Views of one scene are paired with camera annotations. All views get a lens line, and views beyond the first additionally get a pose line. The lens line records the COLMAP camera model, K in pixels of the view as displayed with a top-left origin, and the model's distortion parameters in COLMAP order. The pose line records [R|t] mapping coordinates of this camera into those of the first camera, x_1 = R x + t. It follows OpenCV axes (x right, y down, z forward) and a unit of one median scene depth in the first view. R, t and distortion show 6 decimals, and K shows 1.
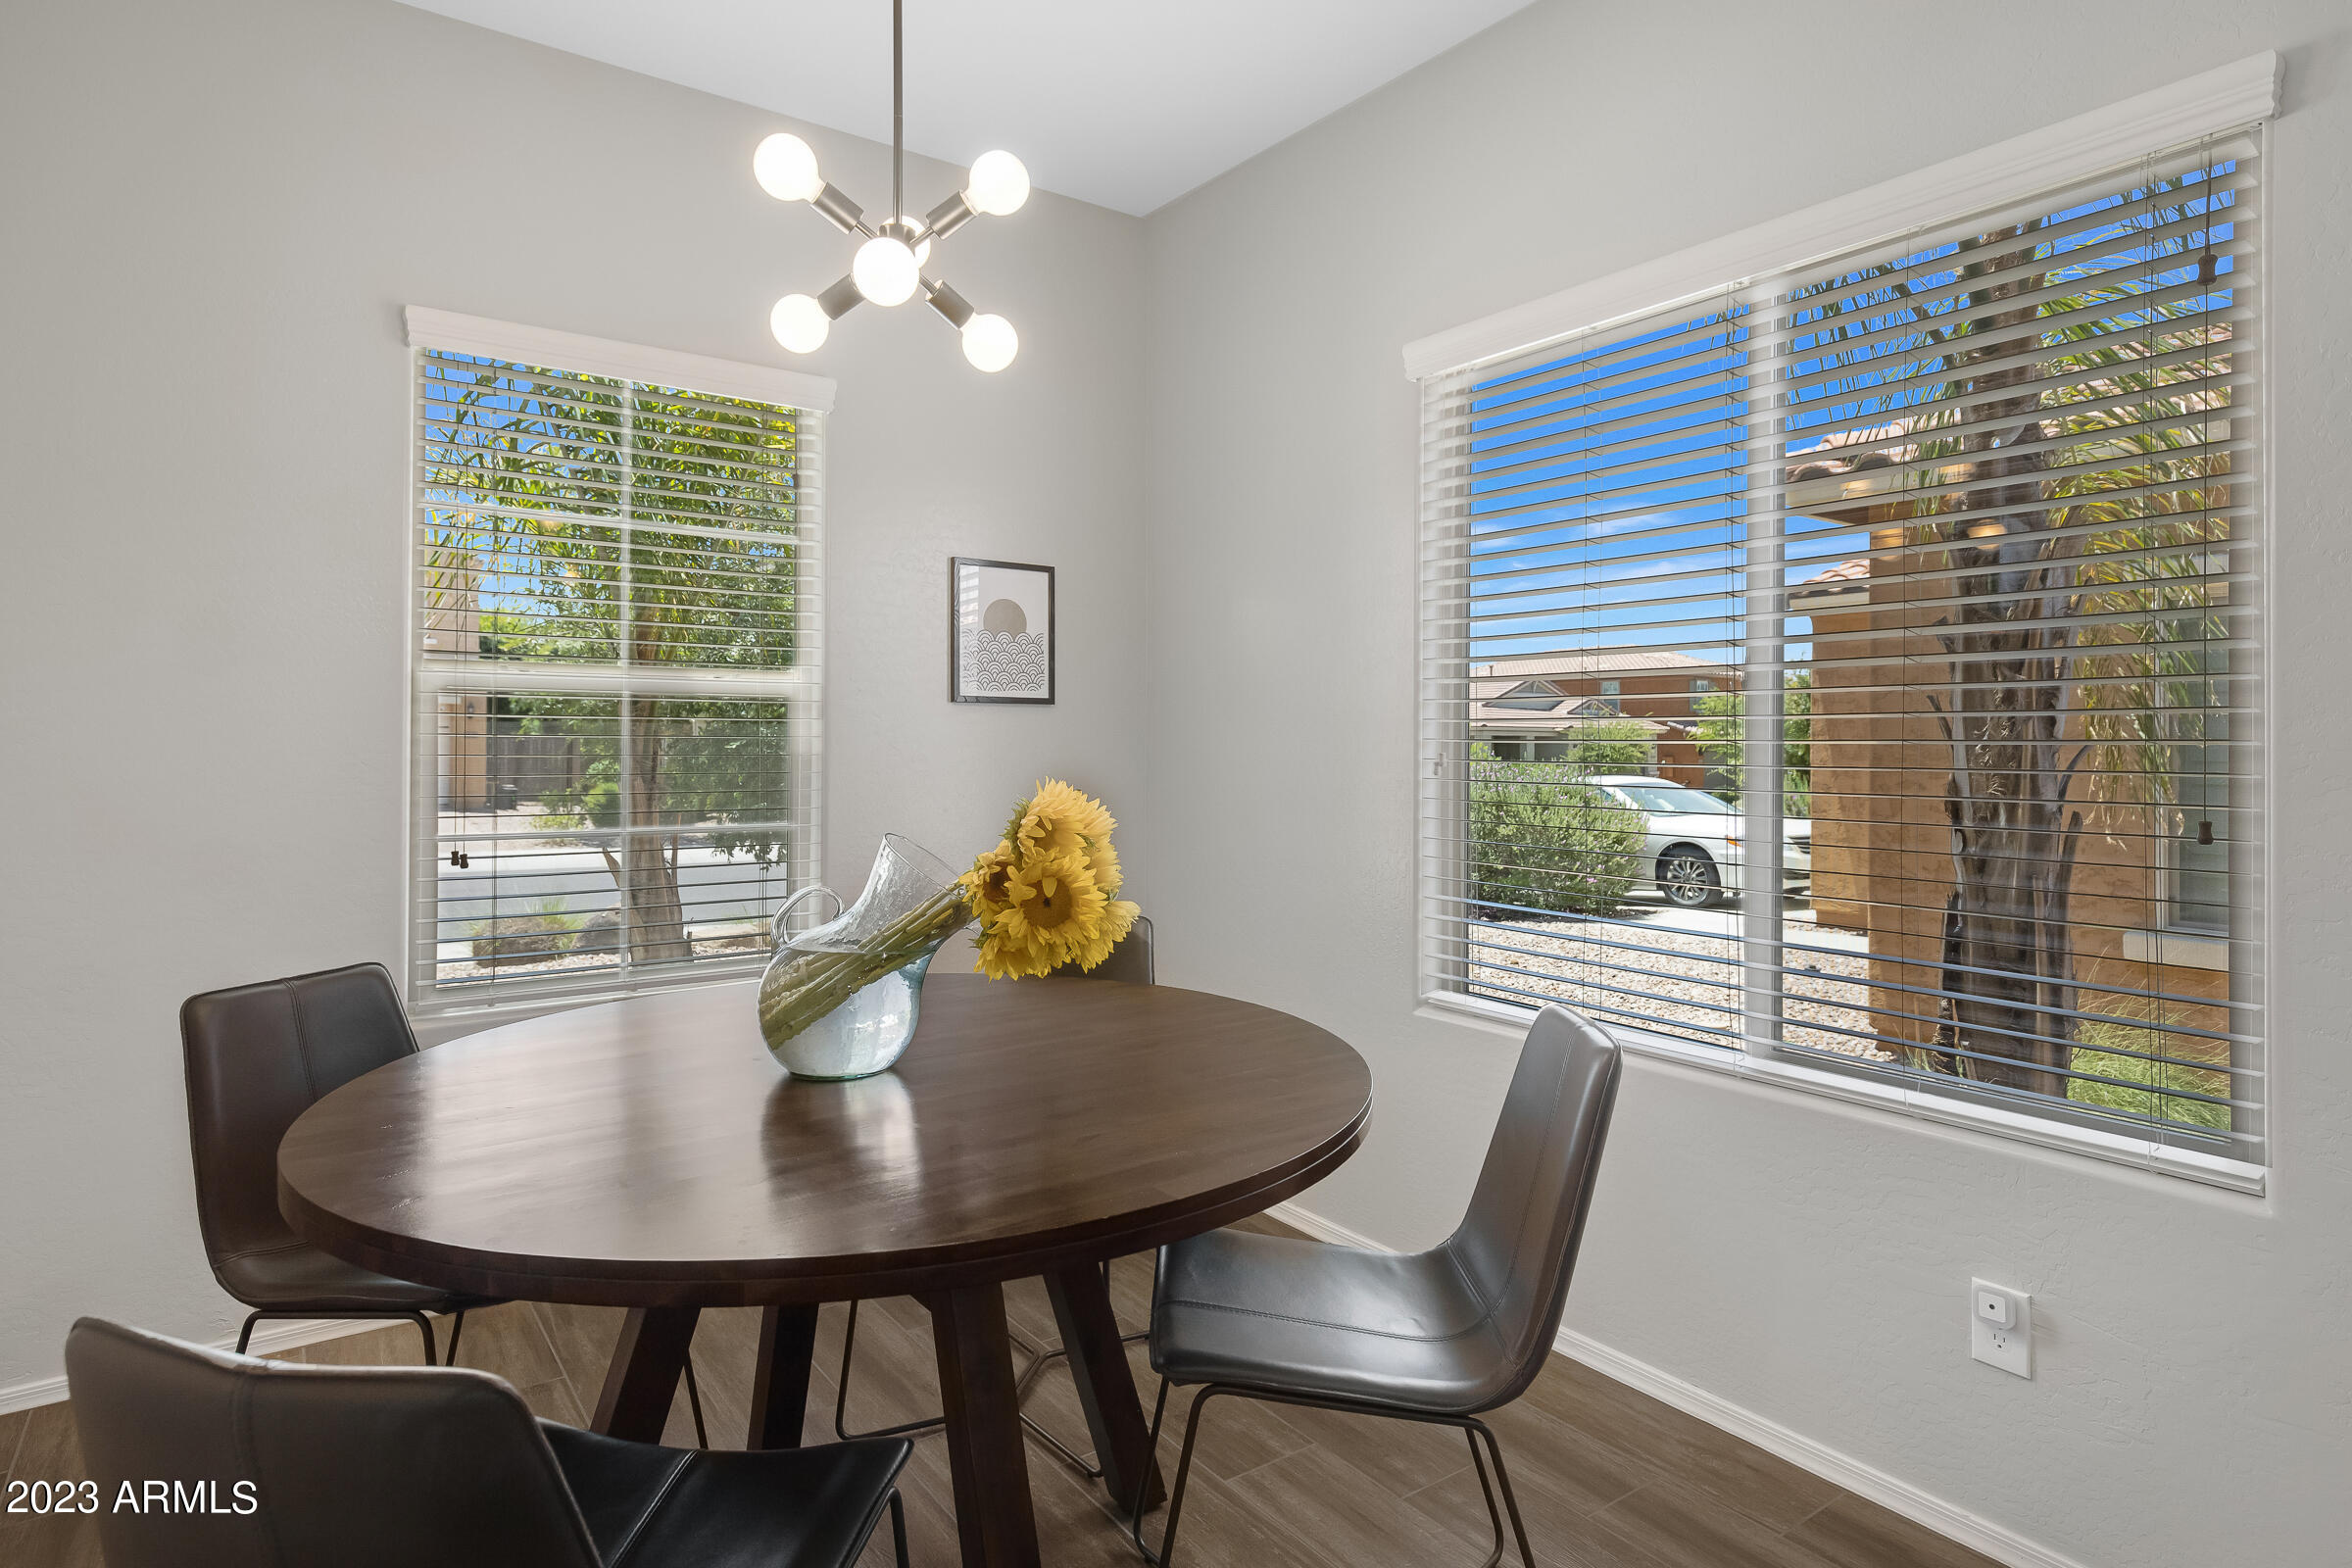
lens RADIAL K [[1291.5, 0, 1166.3], [0, 1291.5, 746.5], [0, 0, 1]] dist [-0.010899, 0.000361]
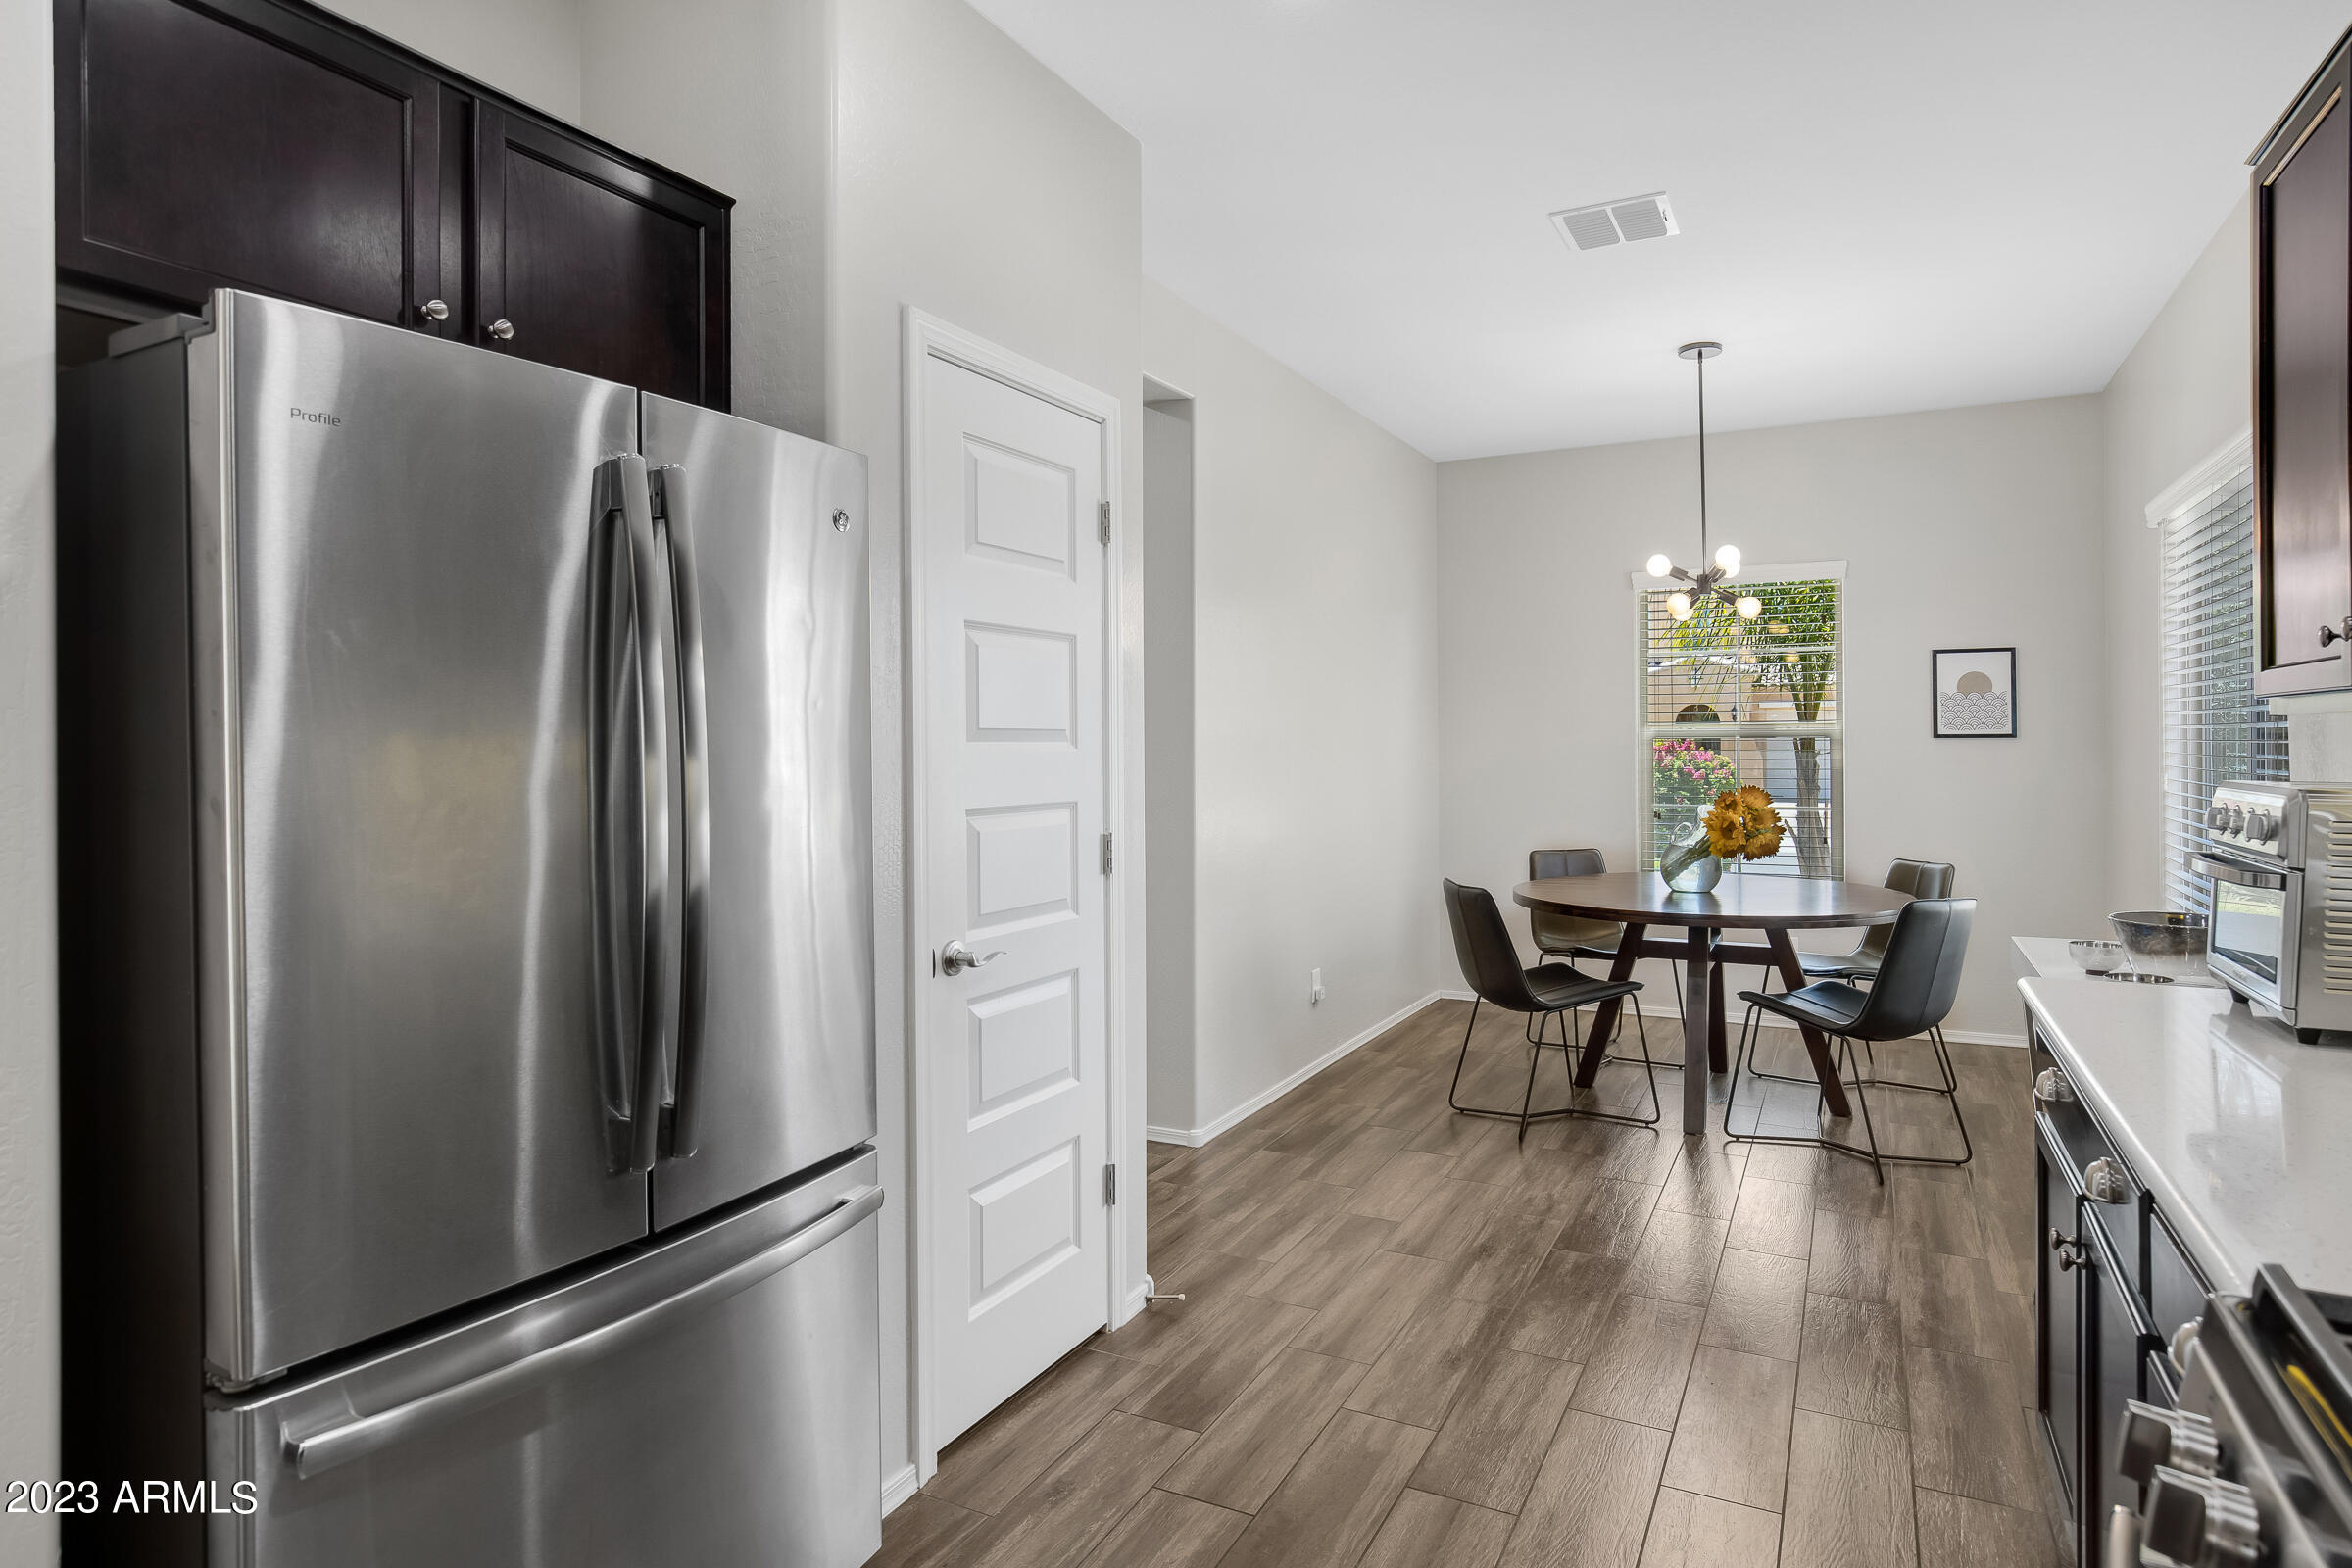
lens RADIAL K [[1291.5, 0, 1193.1], [0, 1291.5, 745.4], [0, 0, 1]] dist [-0.010899, 0.000361]
pose [[0.453589, -0.002217, -0.891208, 1.002030], [0.006642, 0.999978, 0.000893, -0.037137], [0.891186, -0.006324, 0.453593, -0.678941]]
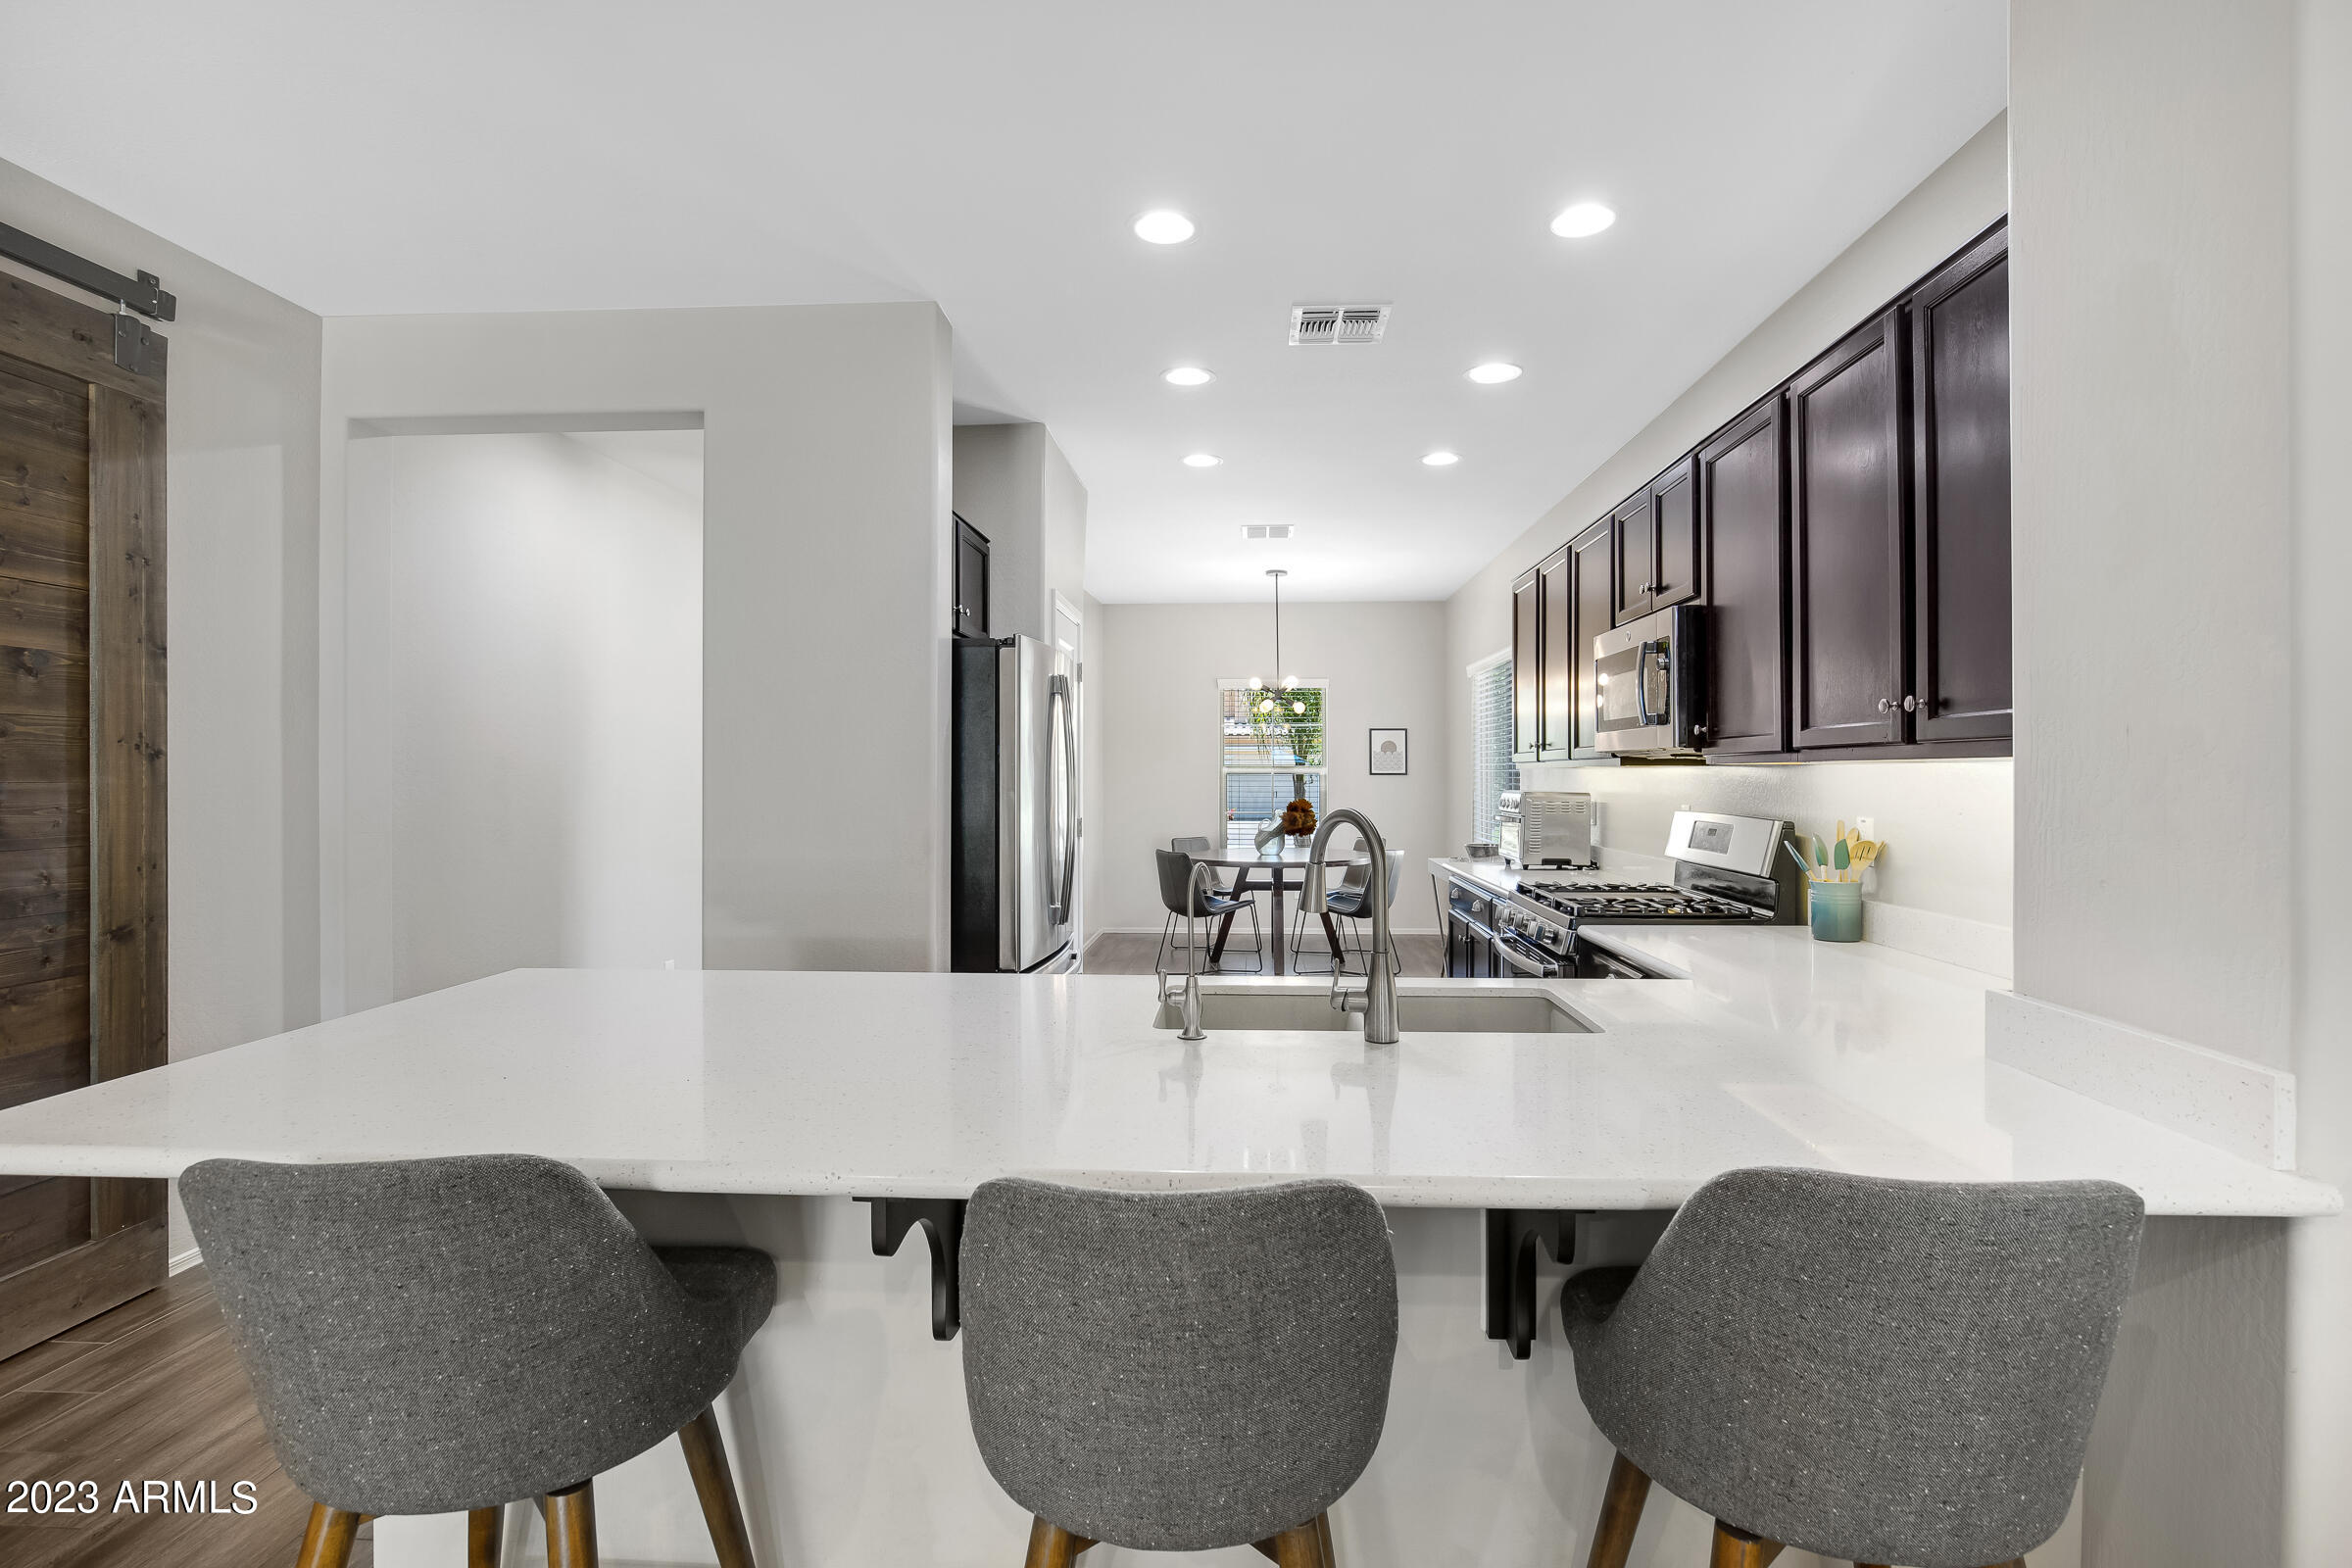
lens RADIAL K [[1149.1, 0, 1181.2], [0, 1149.1, 774.4], [0, 0, 1]] dist [-0.023230, 0.008031]
pose [[0.778374, -0.003466, -0.627791, 1.405960], [0.001850, 0.999993, -0.003228, -0.031648], [0.627798, 0.001351, 0.778375, -1.663816]]
